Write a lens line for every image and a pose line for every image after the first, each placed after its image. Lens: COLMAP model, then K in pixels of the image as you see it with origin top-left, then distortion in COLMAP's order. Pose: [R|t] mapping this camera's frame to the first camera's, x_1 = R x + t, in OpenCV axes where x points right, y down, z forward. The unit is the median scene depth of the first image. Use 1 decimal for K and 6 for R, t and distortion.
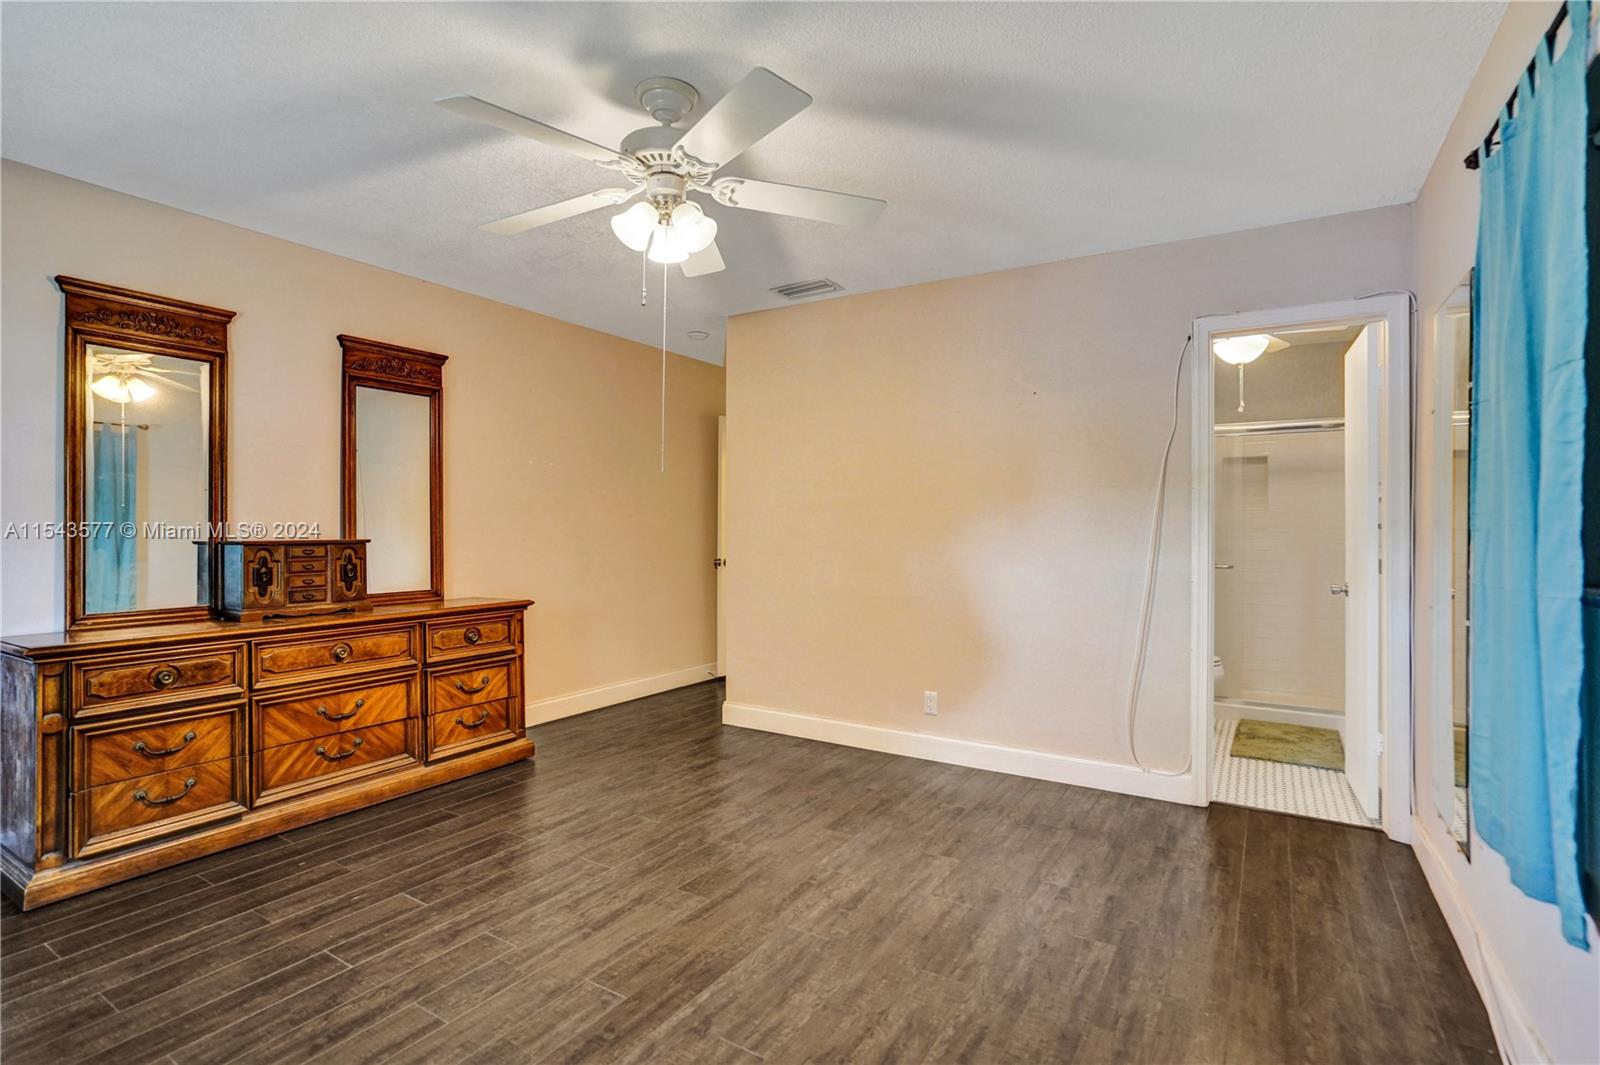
lens RADIAL K [[777.6, 0, 800.0], [0, 777.6, 532.5], [0, 0, 1]] dist [-0.035551, 0.020251]
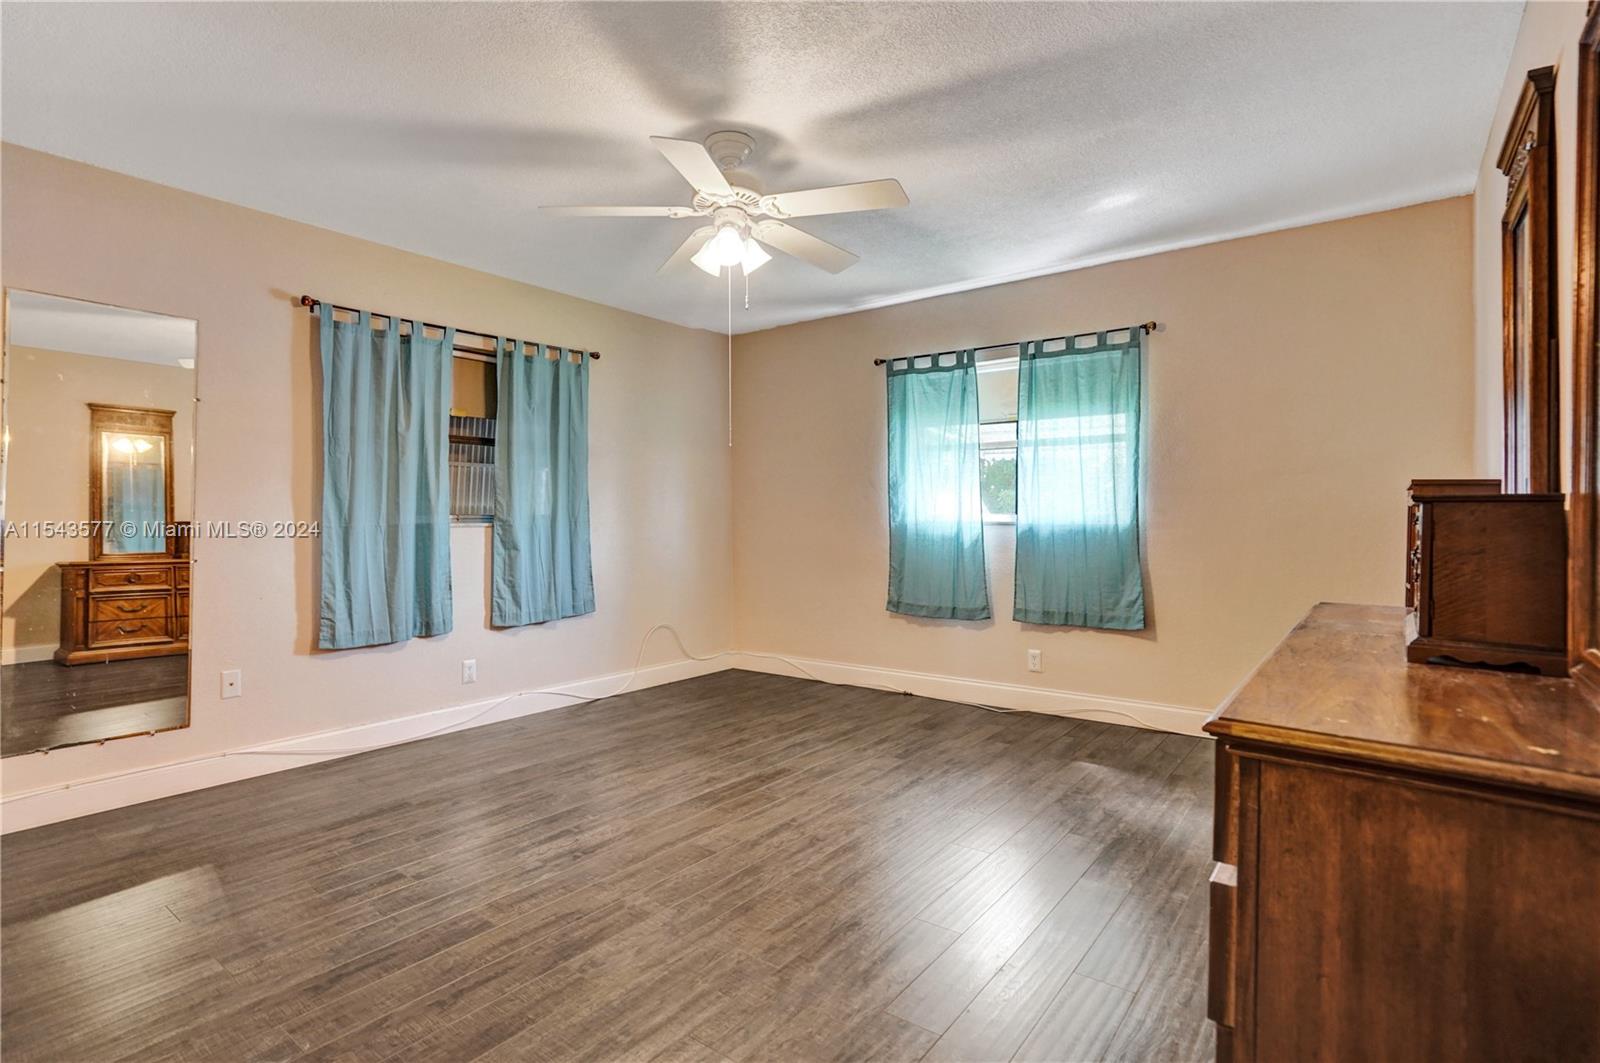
lens RADIAL K [[777.6, 0, 800.0], [0, 777.6, 531.5], [0, 0, 1]] dist [-0.035551, 0.020251]
pose [[-0.995563, -0.004221, 0.094000, -0.382026], [-0.002165, 0.999756, 0.021972, 0.027186], [-0.094070, 0.021671, -0.995330, 2.114358]]
